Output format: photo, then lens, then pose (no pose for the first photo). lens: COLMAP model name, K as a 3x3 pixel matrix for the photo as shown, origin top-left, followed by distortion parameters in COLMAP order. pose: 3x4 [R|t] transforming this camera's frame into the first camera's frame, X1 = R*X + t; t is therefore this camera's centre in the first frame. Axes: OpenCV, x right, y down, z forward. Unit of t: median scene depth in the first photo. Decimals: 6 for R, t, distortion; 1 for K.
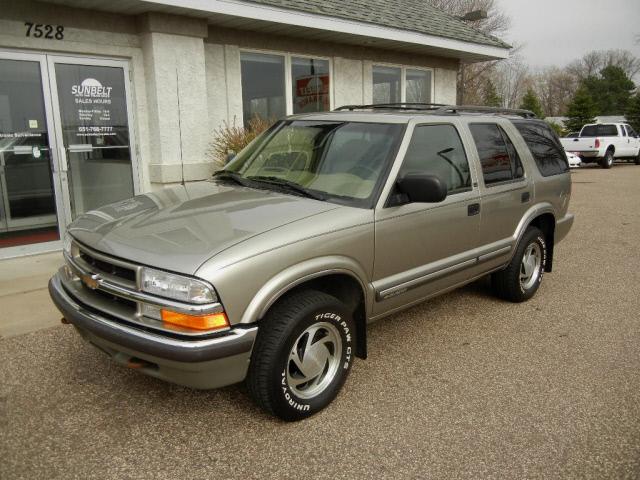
lens RADIAL K [[564.4, 0, 319.8], [0, 564.4, 243.1], [0, 0, 1]] dist [-0.009815, 0.028749]
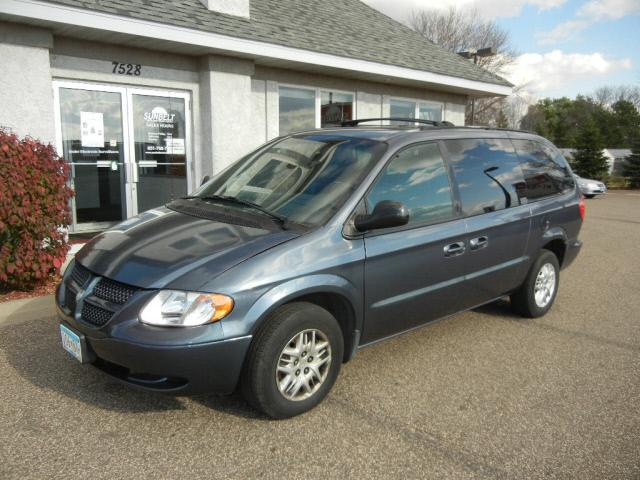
lens RADIAL K [[564.4, 0, 319.1], [0, 564.4, 241.5], [0, 0, 1]] dist [-0.009815, 0.028749]
pose [[0.999379, 0.029105, -0.019874, -0.028259], [-0.029994, 0.998491, -0.045996, 0.041551], [0.018506, 0.046564, 0.998744, -0.187655]]
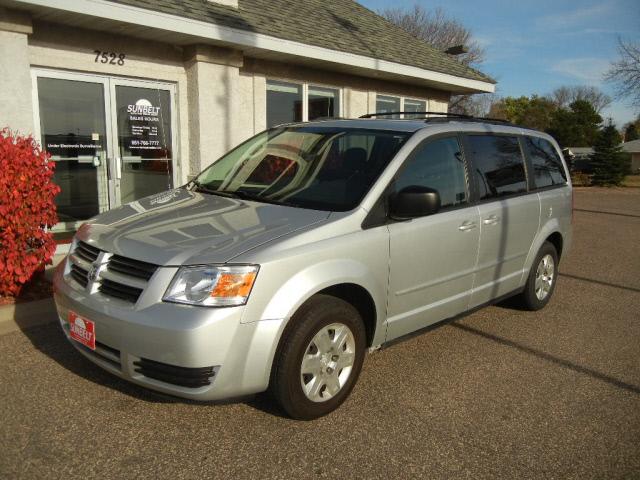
lens RADIAL K [[564.4, 0, 319.7], [0, 564.4, 241.4], [0, 0, 1]] dist [-0.009815, 0.028749]
pose [[0.998737, 0.022635, 0.044853, -0.090061], [-0.020711, 0.998864, -0.042917, 0.038282], [-0.045773, 0.041934, 0.998071, -0.146953]]
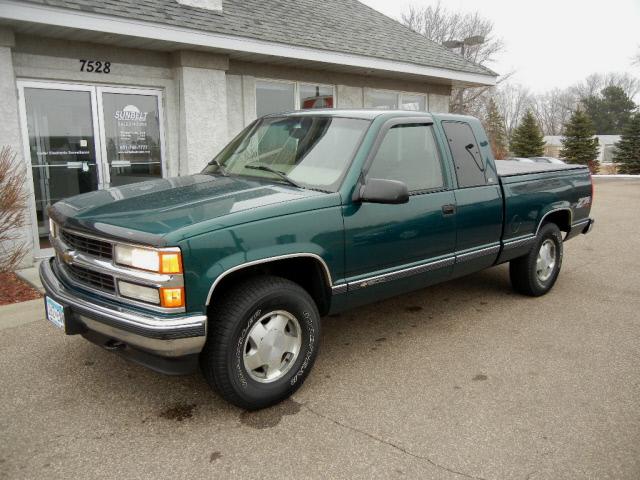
lens RADIAL K [[564.4, 0, 320.1], [0, 564.4, 241.6], [0, 0, 1]] dist [-0.009815, 0.028749]
pose [[0.999940, 0.006958, -0.008514, 0.002887], [-0.007223, 0.999478, -0.031477, 0.027854], [0.008290, 0.031536, 0.999468, -0.165530]]
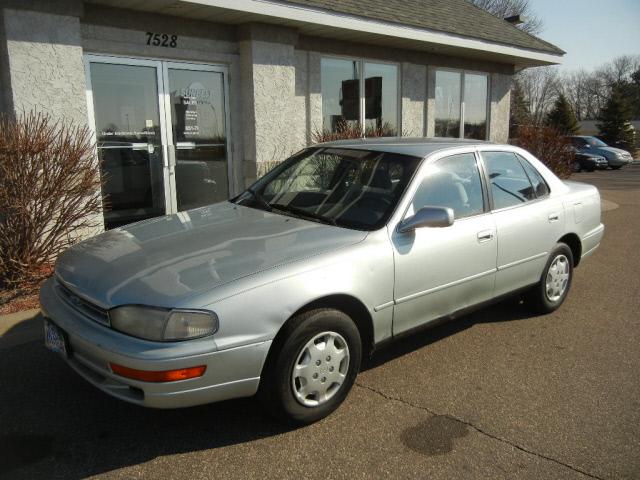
lens RADIAL K [[564.4, 0, 317.6], [0, 564.4, 245.6], [0, 0, 1]] dist [-0.009815, 0.028749]
pose [[0.999214, 0.014330, -0.036965, -0.121685], [-0.014352, 0.999897, -0.000330, 0.023133], [0.036957, 0.000860, 0.999316, -0.088718]]
